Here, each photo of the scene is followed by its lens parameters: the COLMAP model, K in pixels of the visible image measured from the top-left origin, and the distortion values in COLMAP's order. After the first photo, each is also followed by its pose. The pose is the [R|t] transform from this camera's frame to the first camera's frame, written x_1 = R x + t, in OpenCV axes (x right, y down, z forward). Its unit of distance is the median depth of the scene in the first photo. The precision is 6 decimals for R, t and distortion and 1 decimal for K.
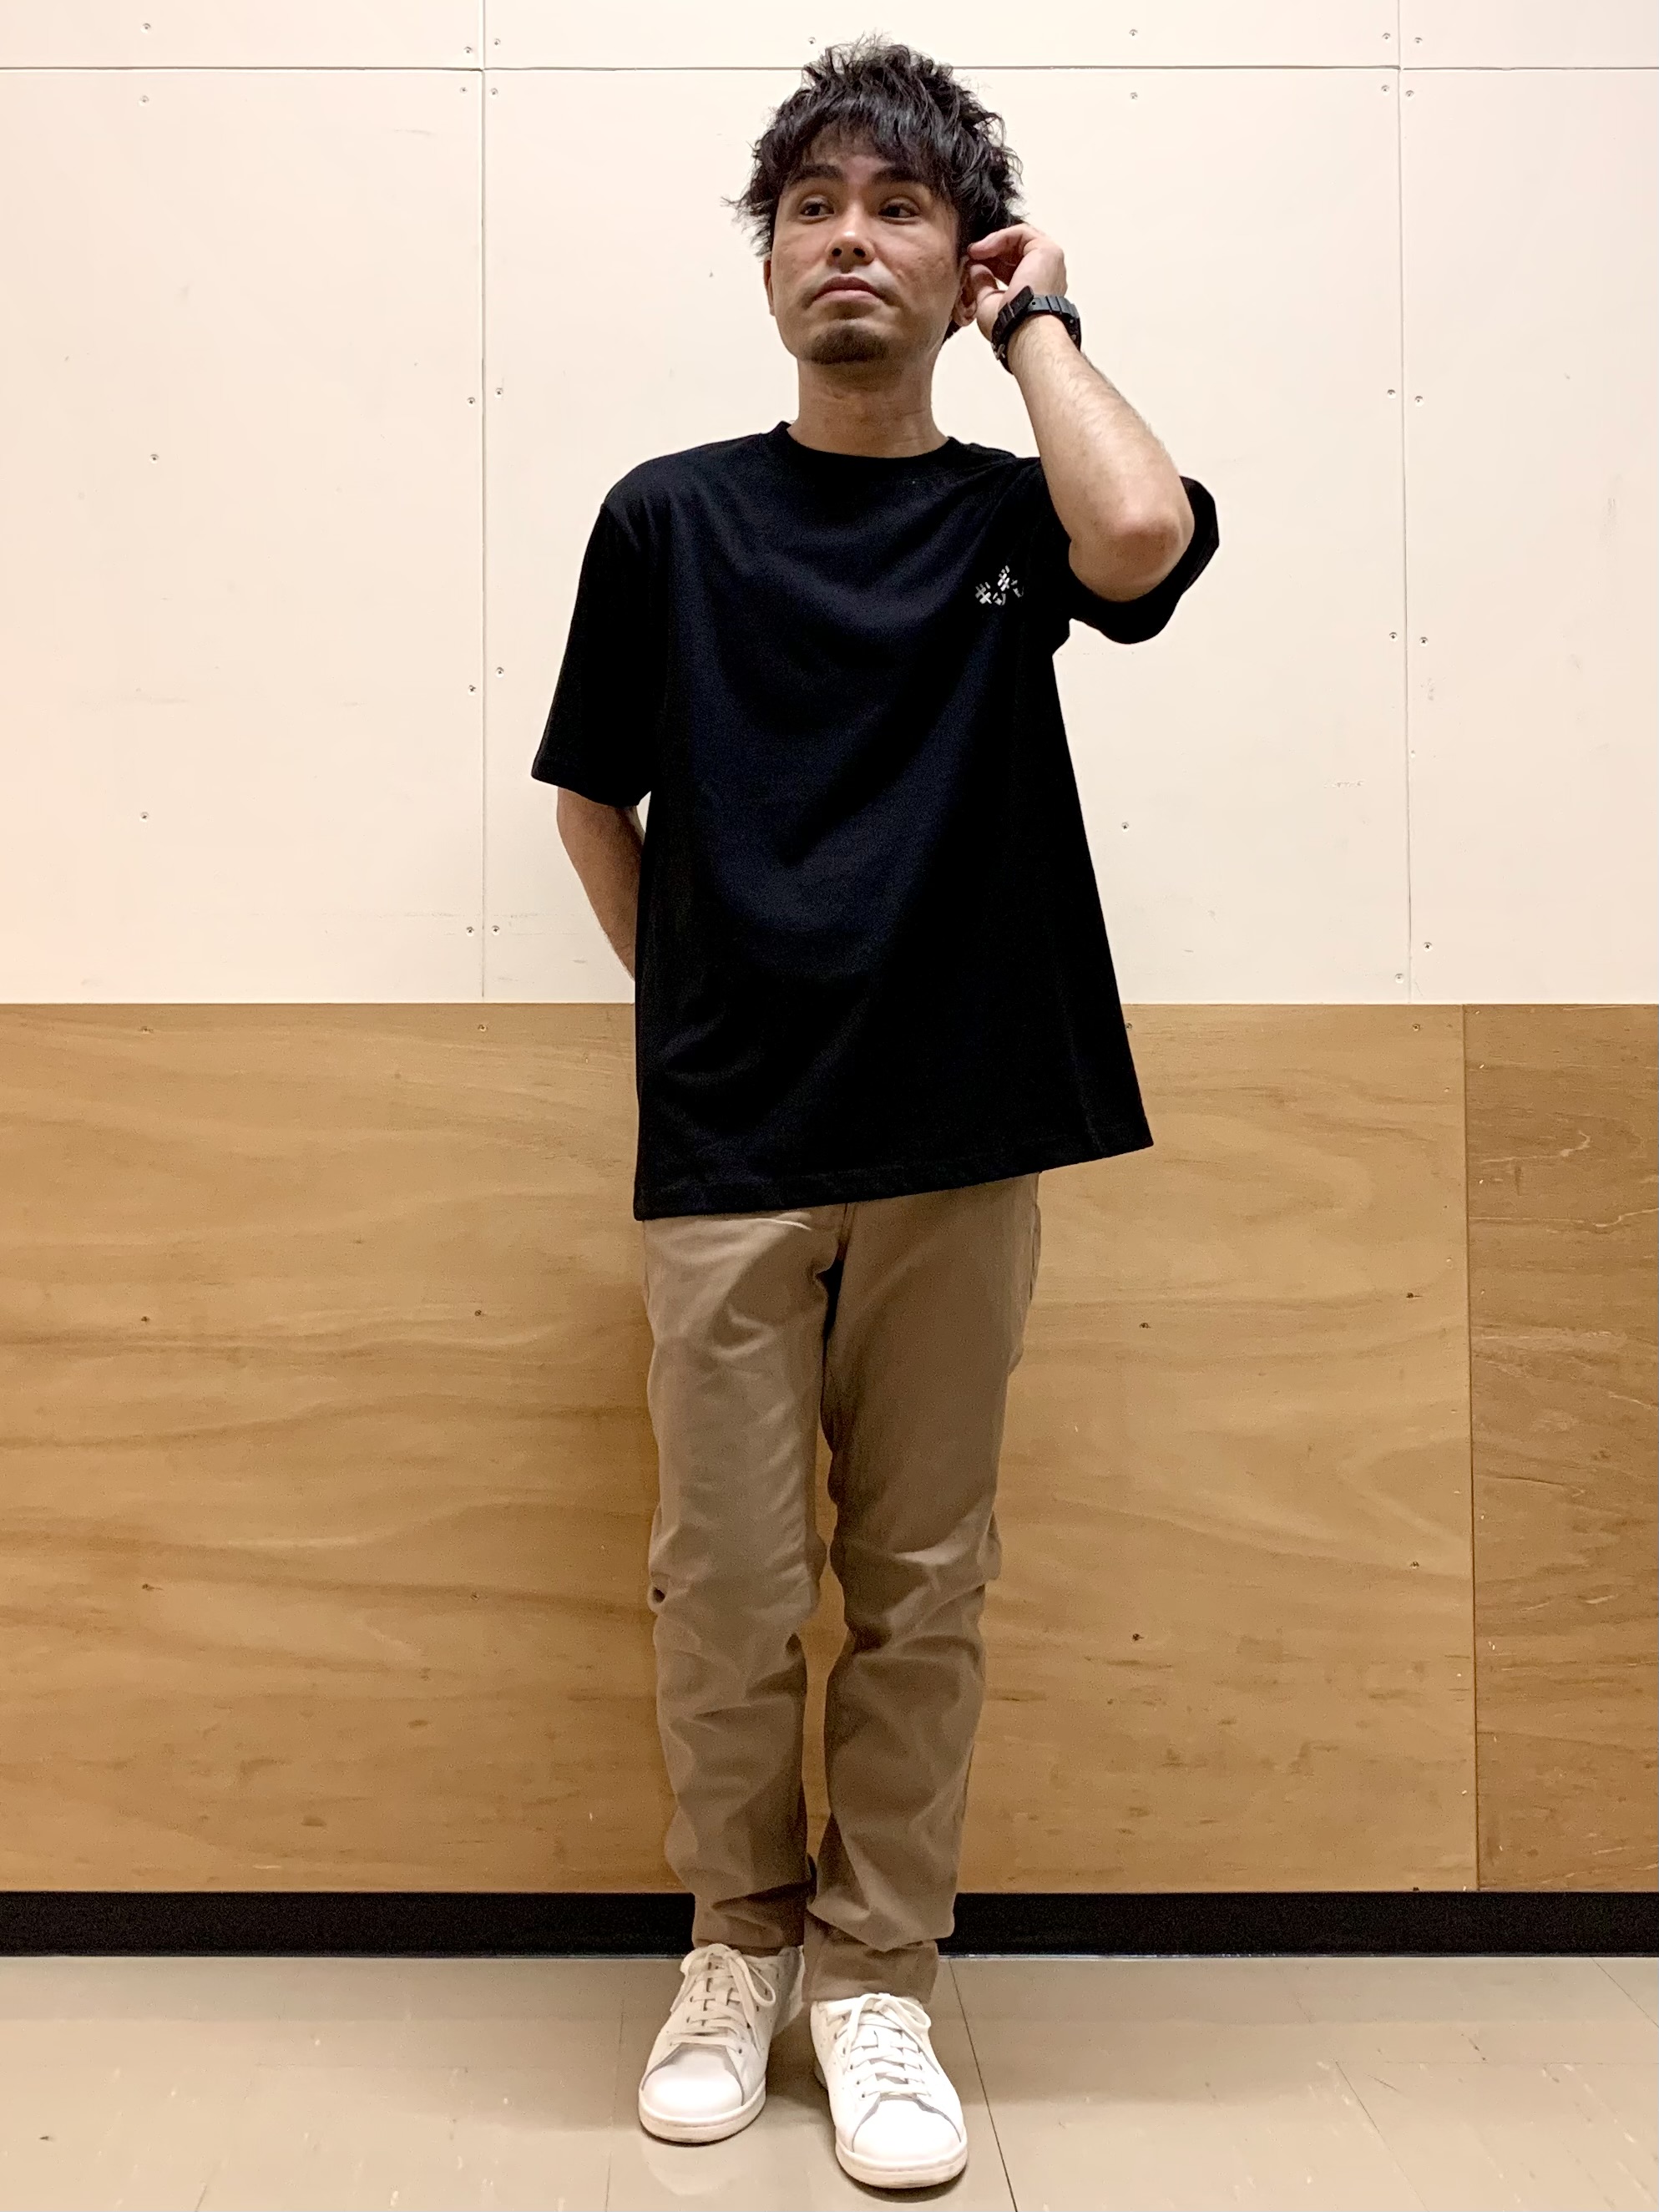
lens RADIAL K [[1672.9, 0, 889.4], [0, 1672.9, 1083.9], [0, 0, 1]] dist [-0.002319, 0.006415]
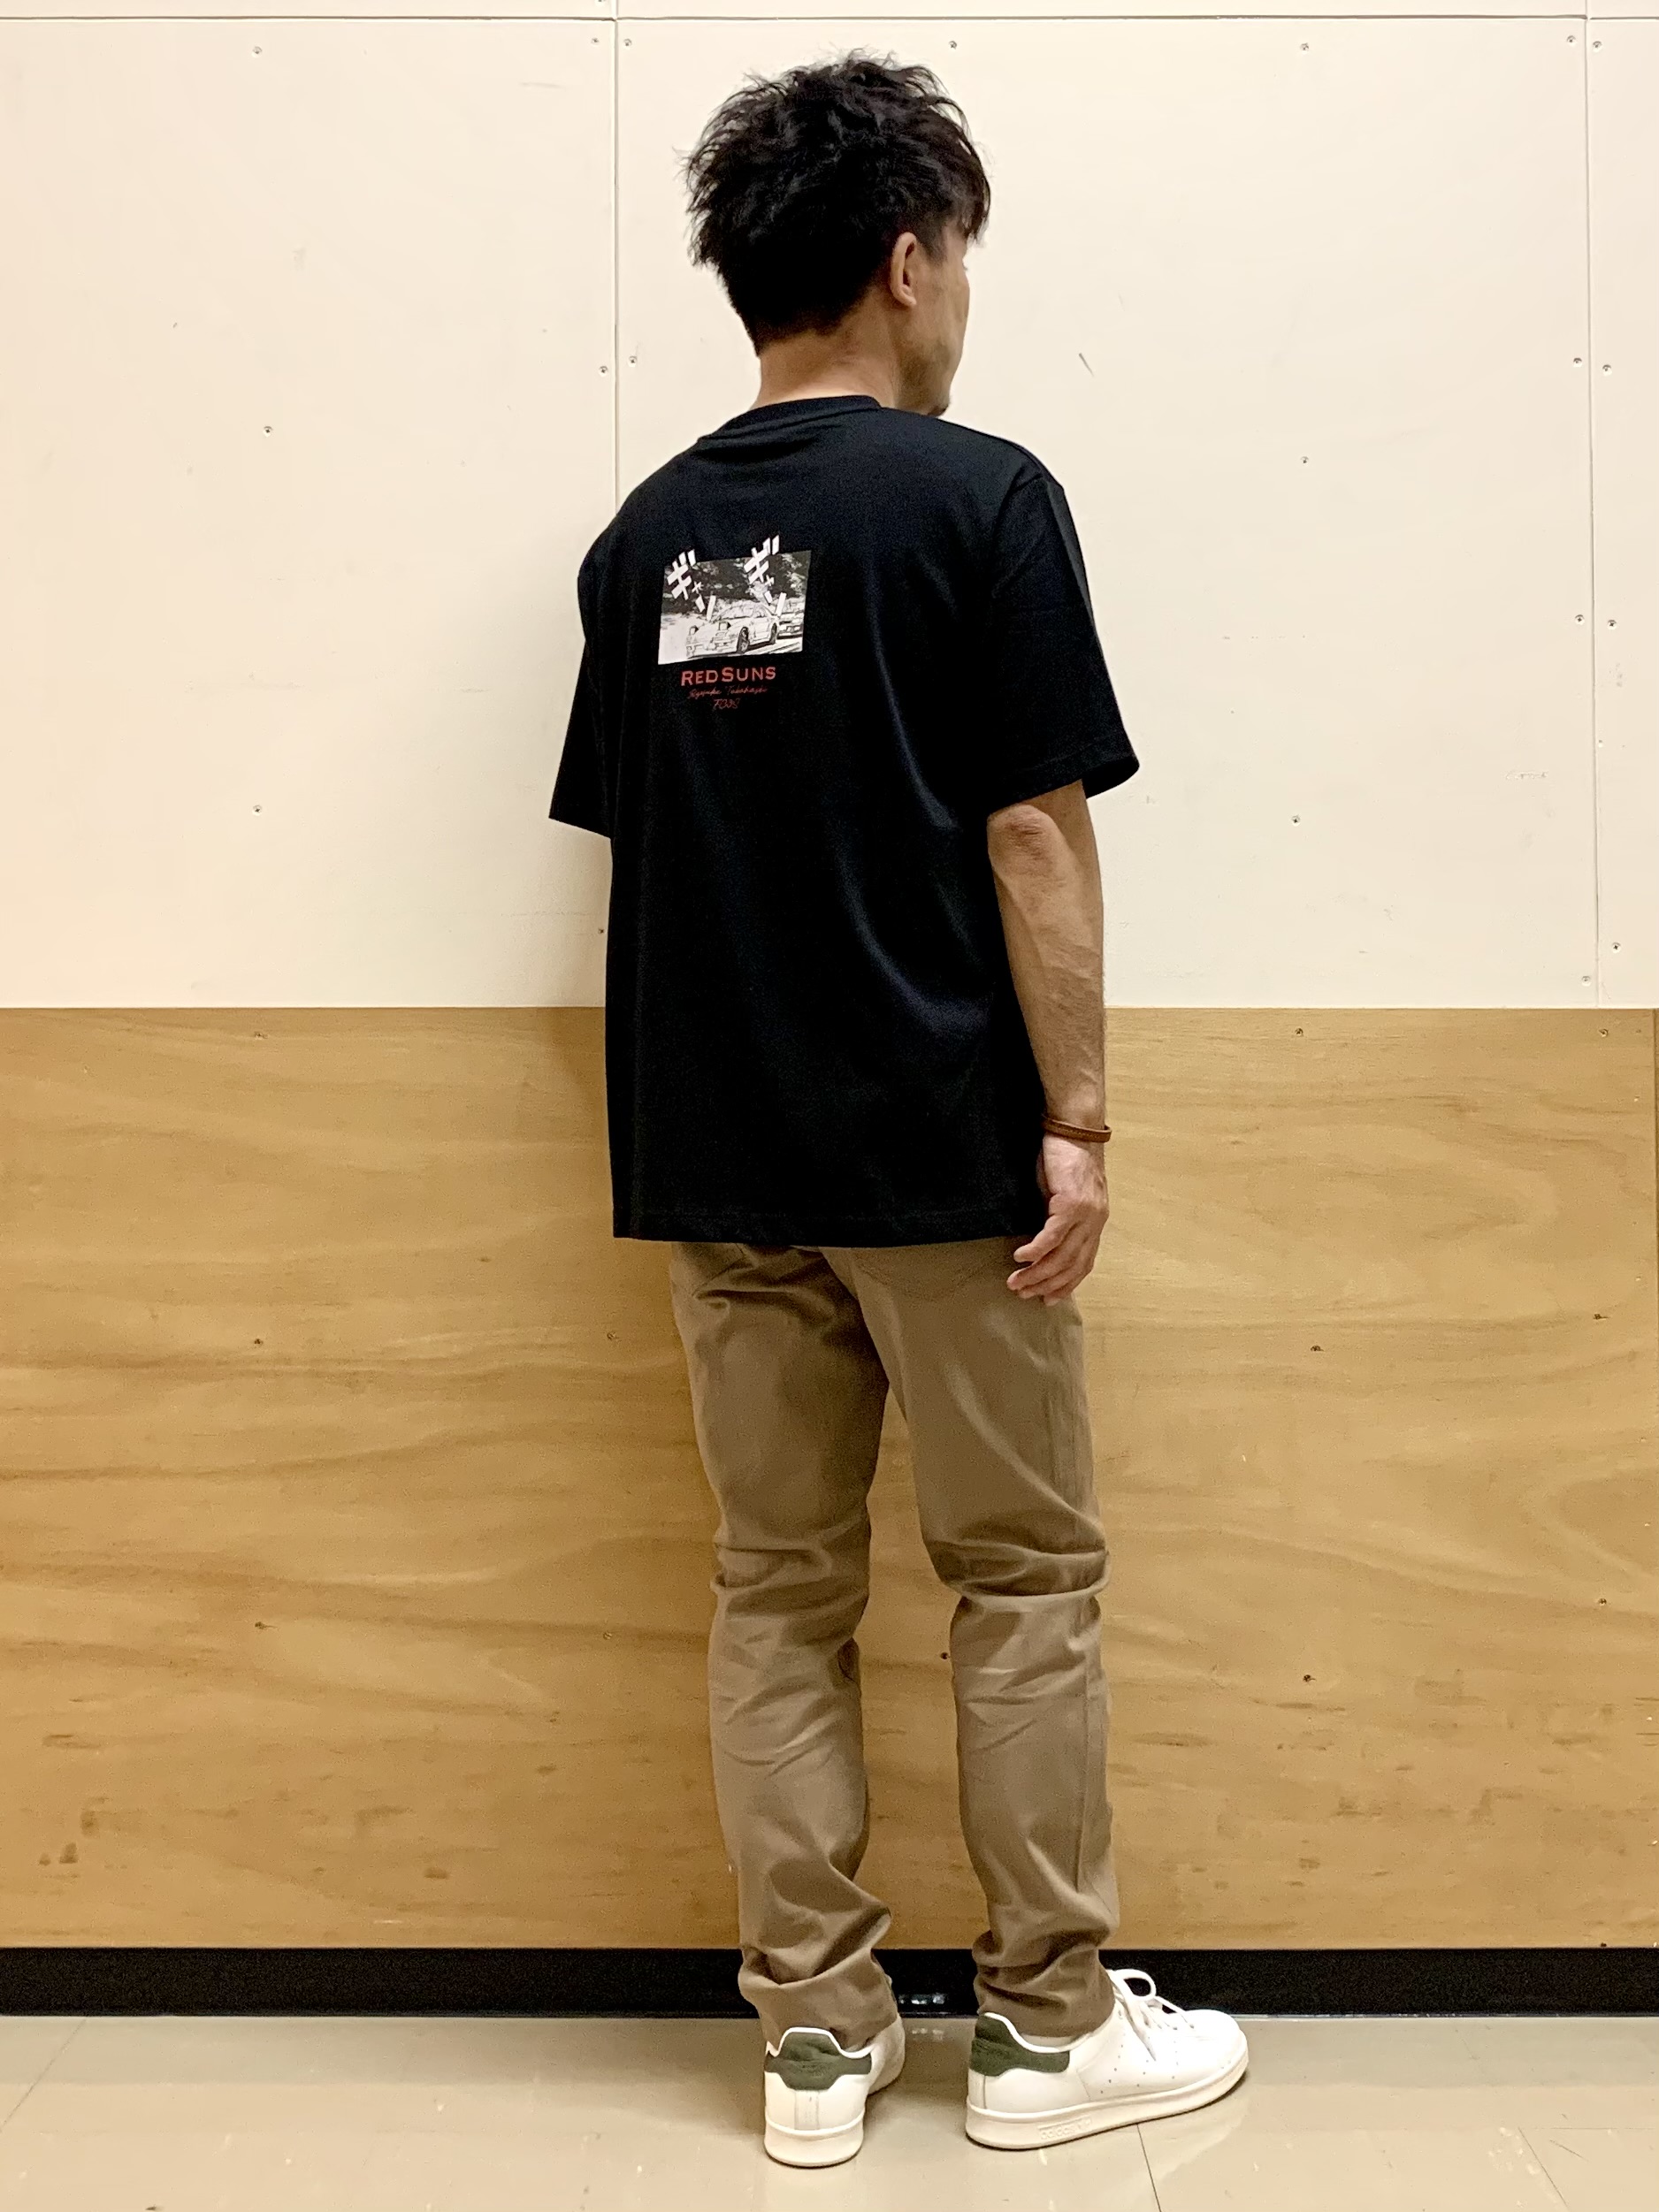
lens RADIAL K [[1740.5, 0, 835.0], [0, 1740.5, 1105.3], [0, 0, 1]] dist [-0.002368, 0.004849]
pose [[1.000000, 0.000126, 0.000391, -0.119563], [-0.000125, 1.000000, -0.000739, 0.007930], [-0.000391, 0.000739, 1.000000, 0.017299]]
